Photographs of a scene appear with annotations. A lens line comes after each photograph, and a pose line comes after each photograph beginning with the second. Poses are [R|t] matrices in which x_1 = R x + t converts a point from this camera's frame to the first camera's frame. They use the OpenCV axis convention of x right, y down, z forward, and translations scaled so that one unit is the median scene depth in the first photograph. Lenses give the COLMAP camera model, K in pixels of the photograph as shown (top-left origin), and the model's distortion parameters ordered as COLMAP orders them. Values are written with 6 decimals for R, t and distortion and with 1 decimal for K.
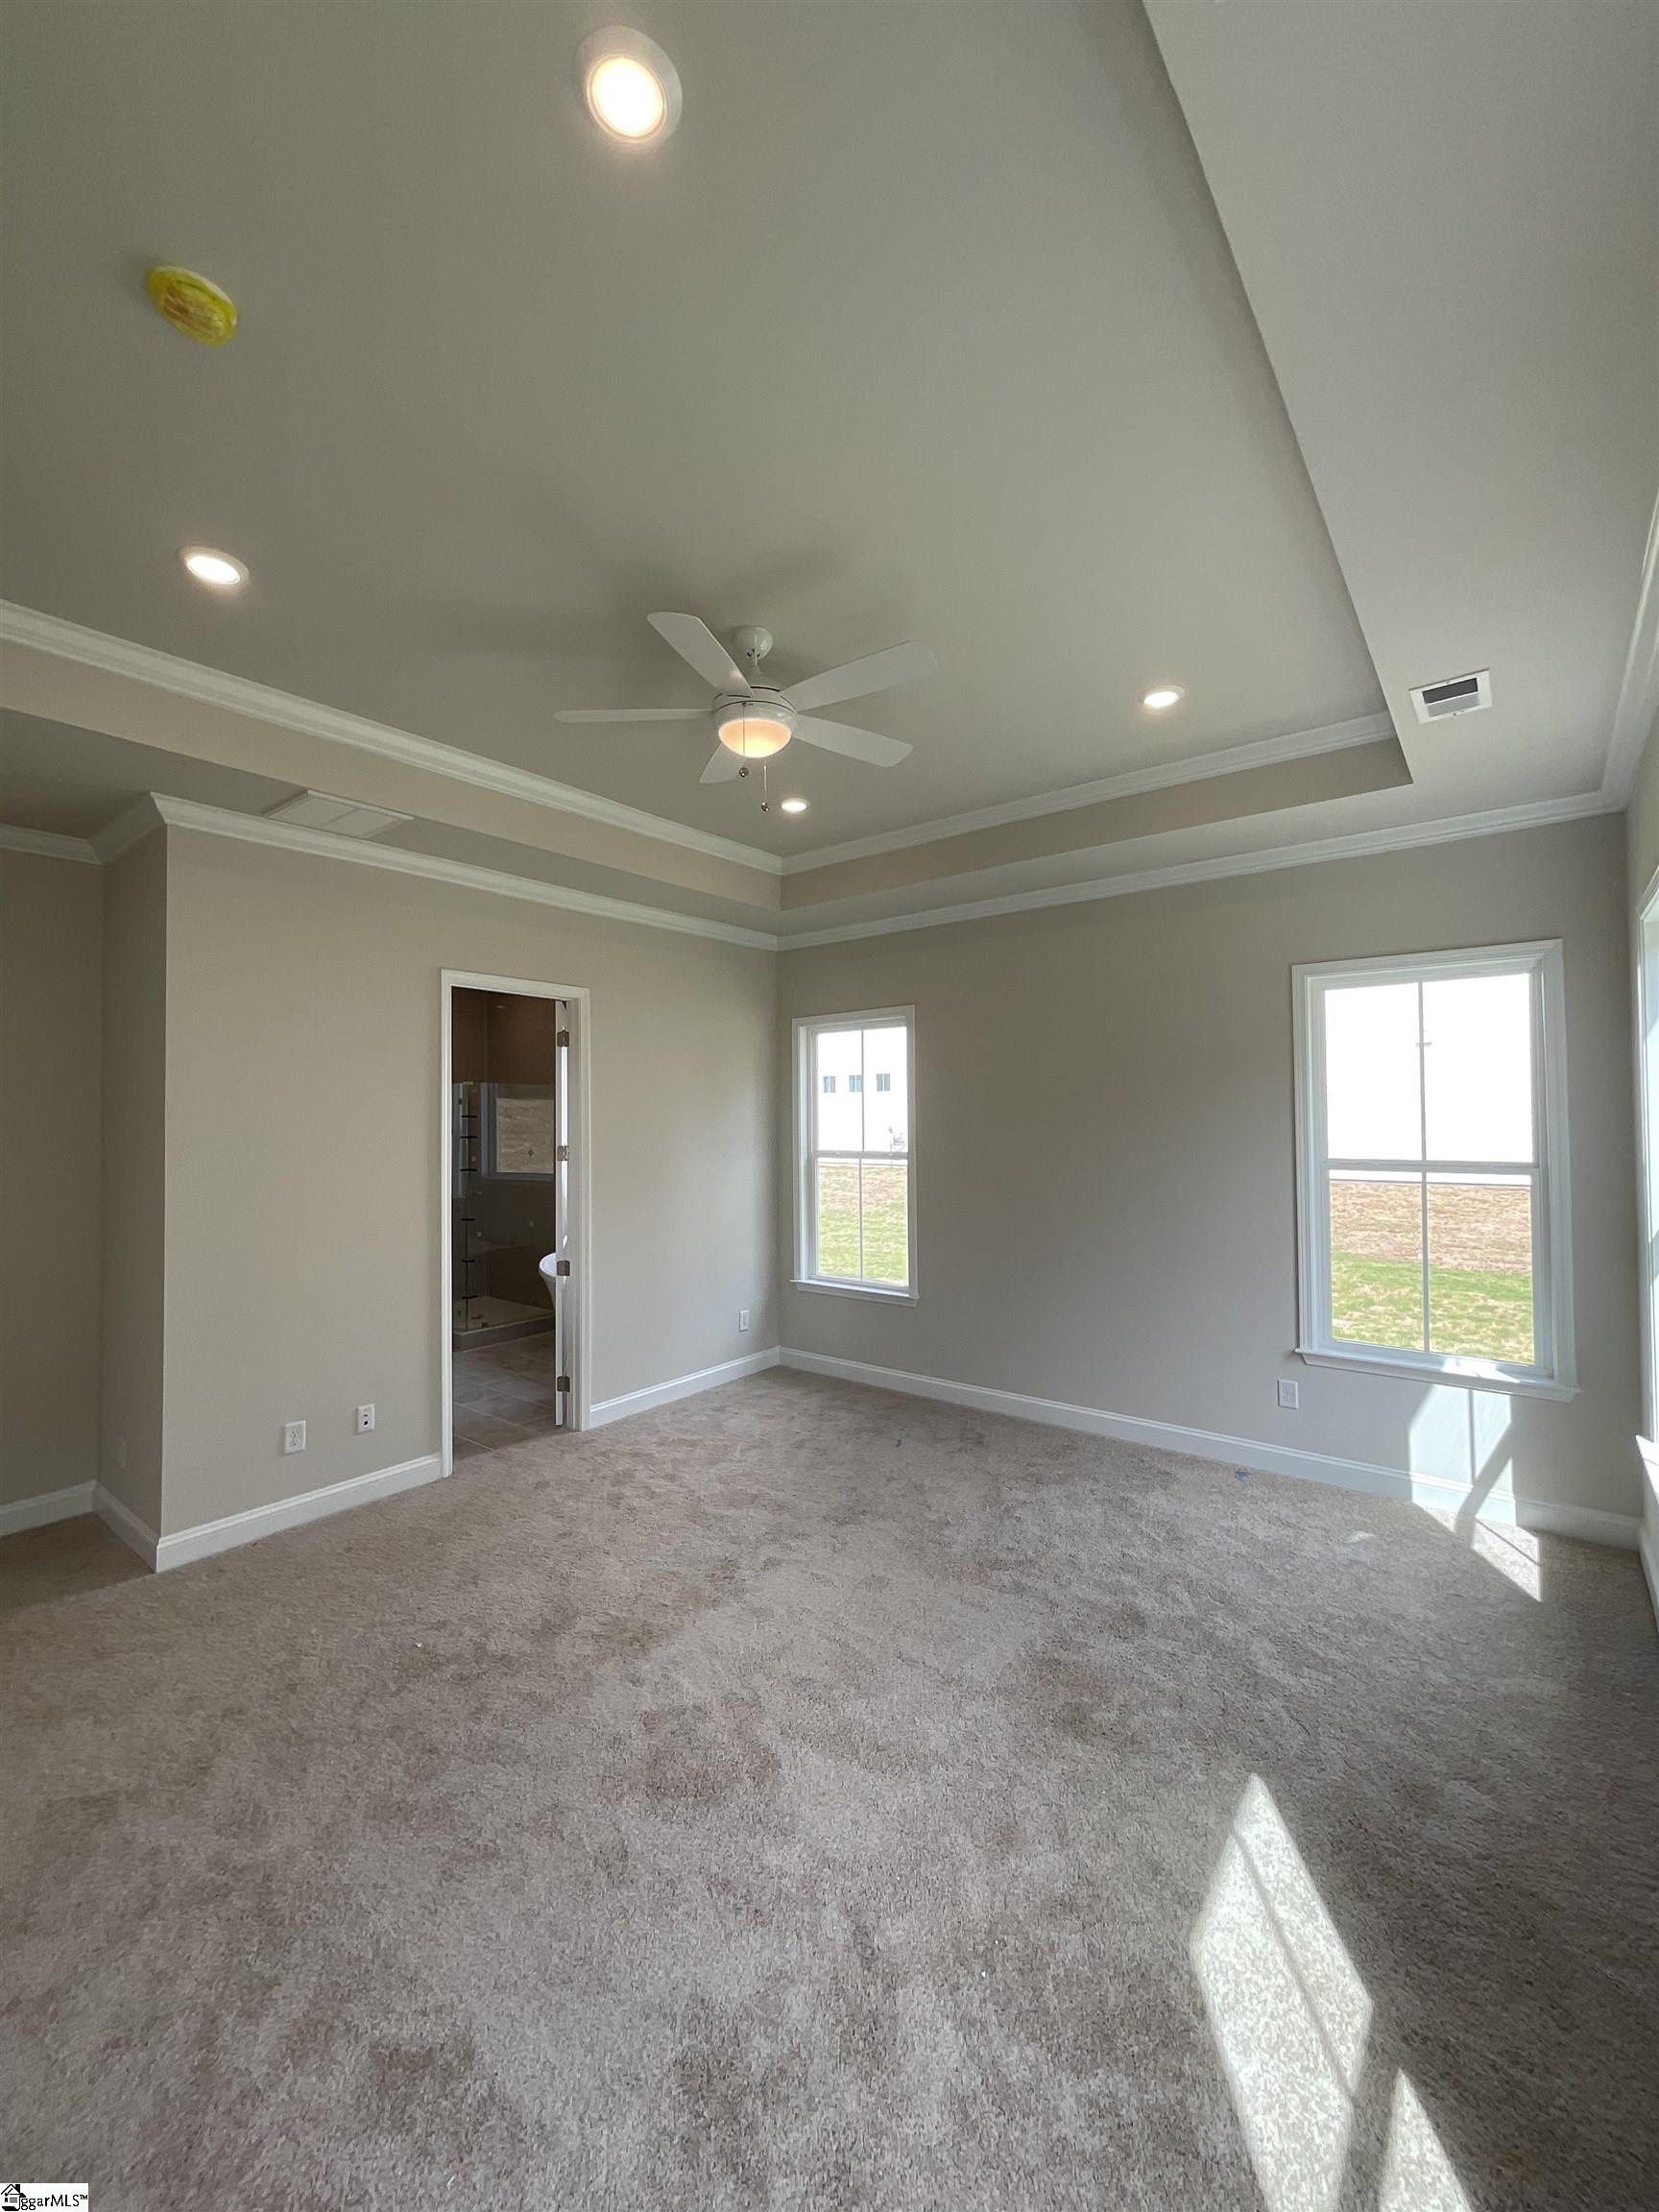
lens RADIAL K [[888.7, 0, 835.5], [0, 888.7, 1114.2], [0, 0, 1]] dist [0.001579, -0.001199]
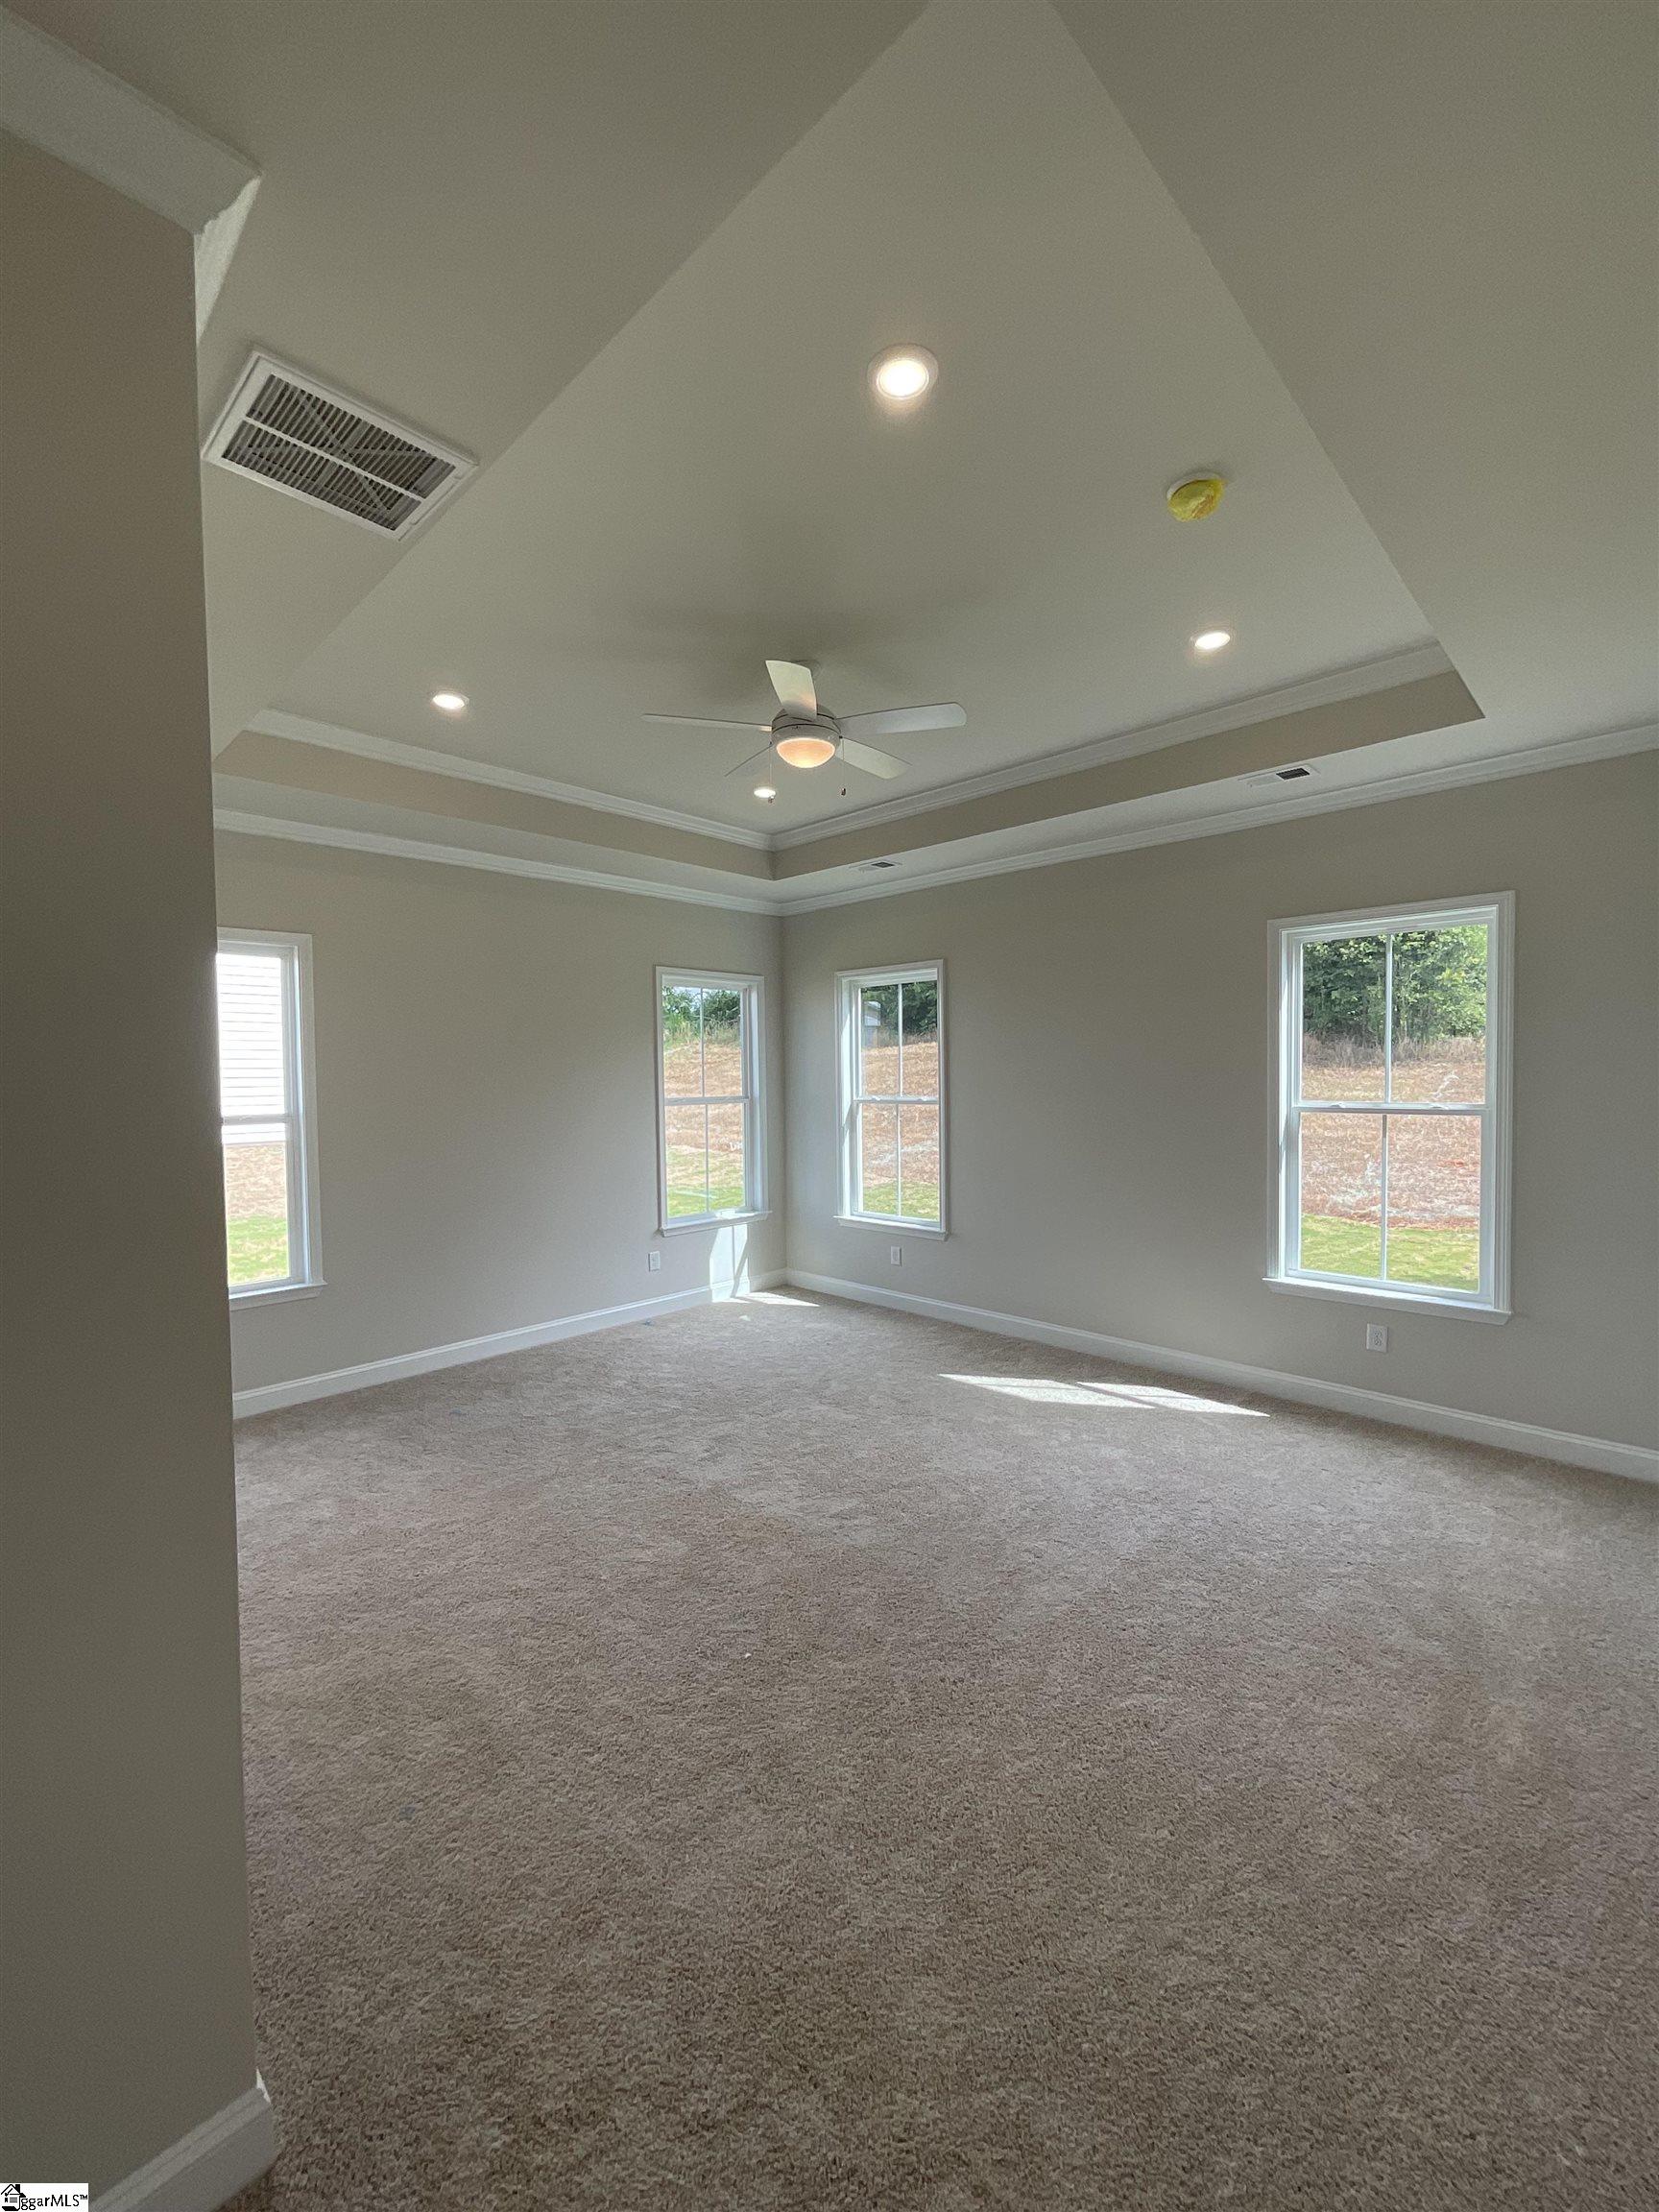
lens RADIAL K [[888.7, 0, 836.4], [0, 888.7, 1098.0], [0, 0, 1]] dist [0.001579, -0.001199]
pose [[0.089295, -0.019898, 0.995806, -0.982993], [-0.002310, 0.999794, 0.020185, 0.020948], [-0.996003, -0.004102, 0.089231, 0.624022]]
